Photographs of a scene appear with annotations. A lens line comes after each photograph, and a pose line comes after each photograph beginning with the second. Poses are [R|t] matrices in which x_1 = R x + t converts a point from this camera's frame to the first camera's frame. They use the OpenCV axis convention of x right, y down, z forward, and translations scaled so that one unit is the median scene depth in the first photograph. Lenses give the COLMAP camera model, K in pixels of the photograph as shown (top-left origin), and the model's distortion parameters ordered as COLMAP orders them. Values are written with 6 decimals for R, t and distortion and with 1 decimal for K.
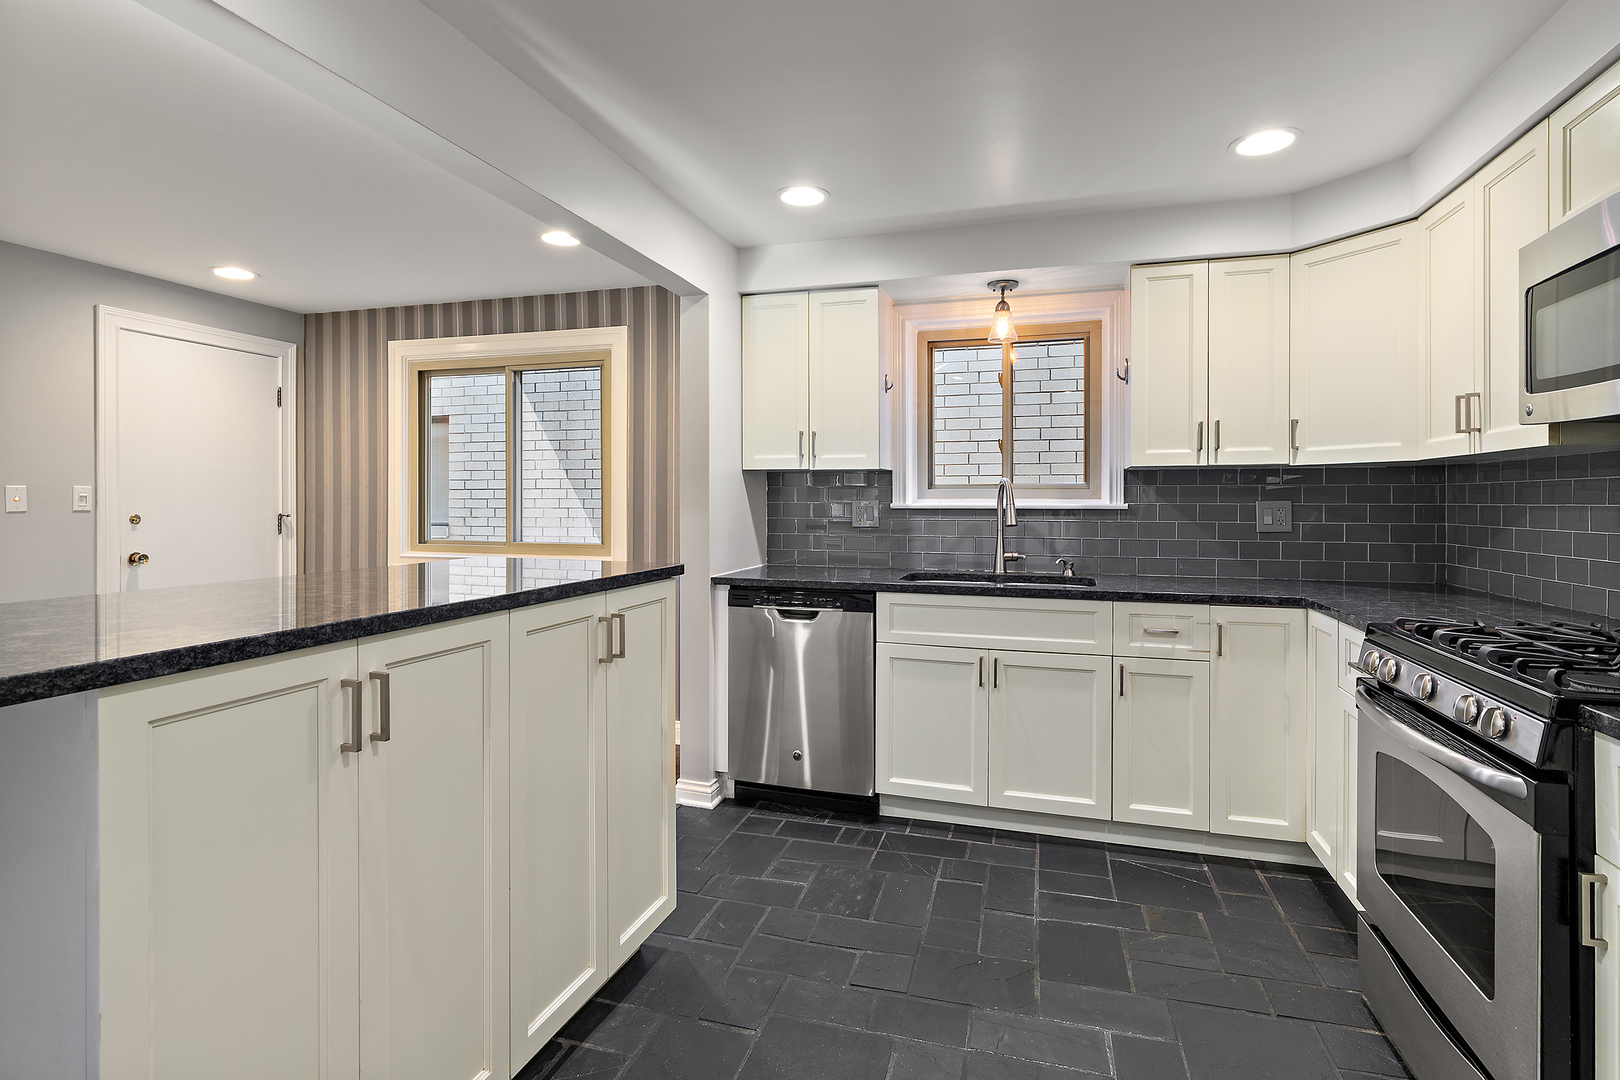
lens RADIAL K [[774.1, 0, 811.9], [0, 774.1, 506.5], [0, 0, 1]] dist [-0.002638, -0.000730]
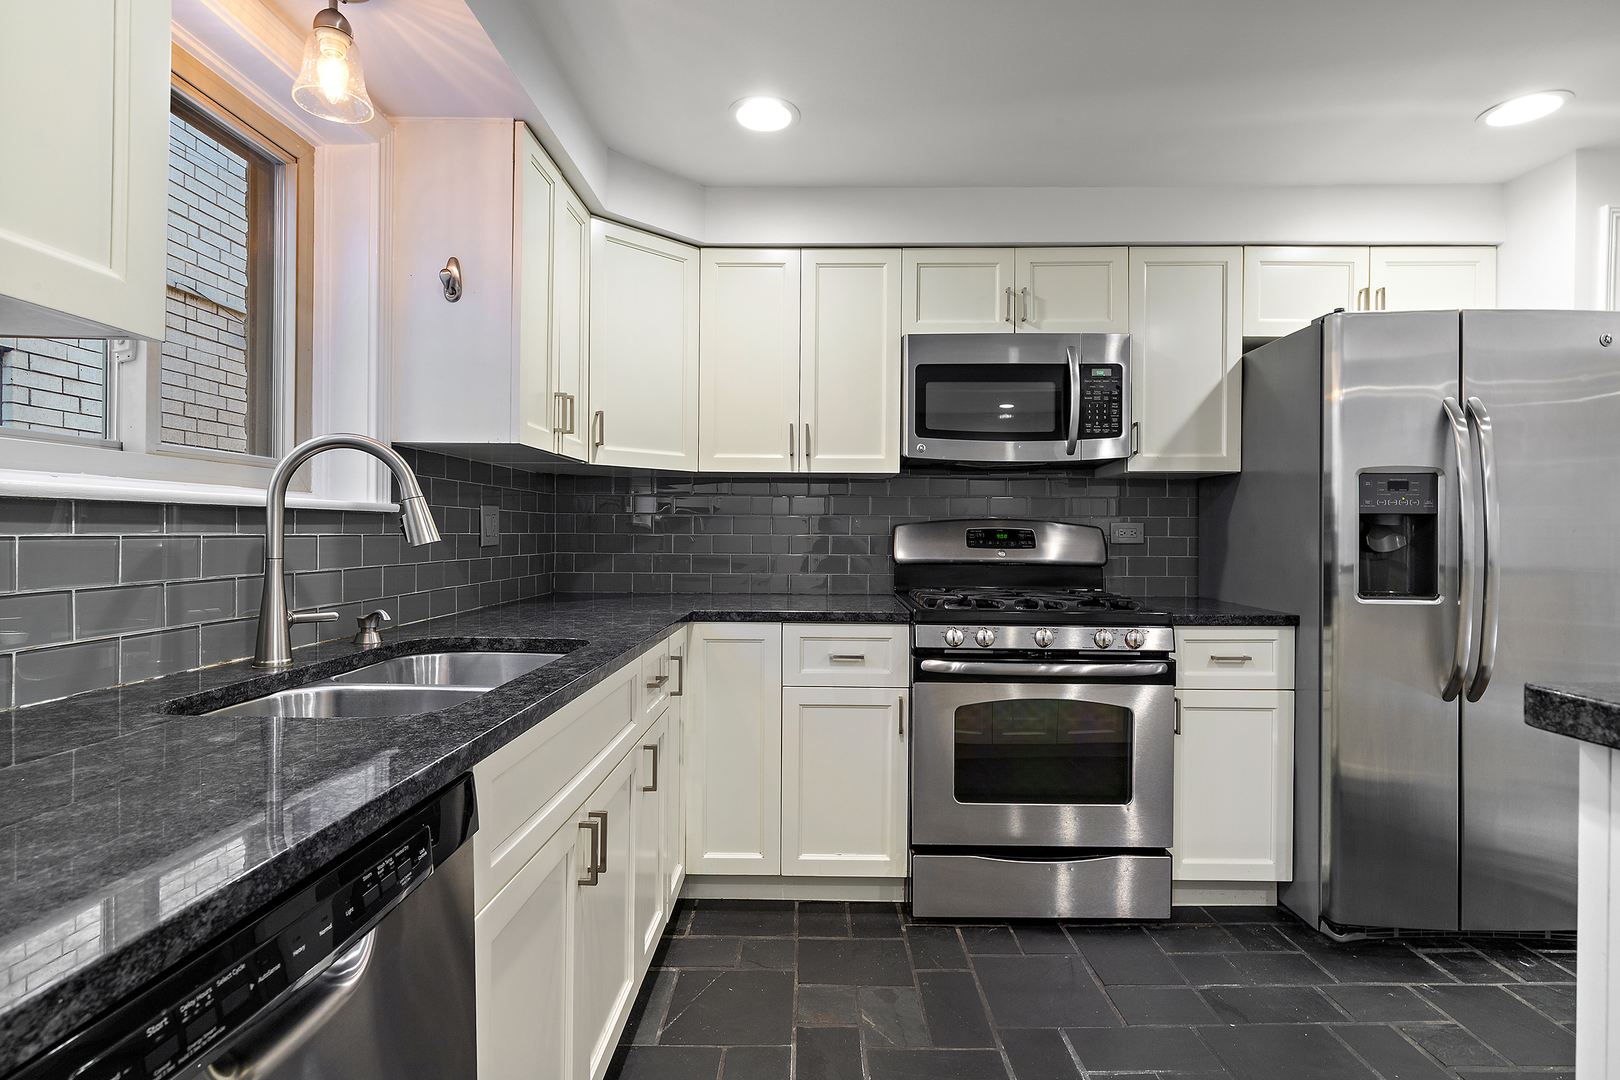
lens RADIAL K [[788.5, 0, 816.3], [0, 788.5, 527.6], [0, 0, 1]] dist [-0.027695, -0.000807]
pose [[-0.283196, -0.000749, 0.959062, -0.226796], [-0.004431, 0.999990, -0.000527, 0.012446], [-0.959052, -0.004399, -0.283197, 0.853681]]
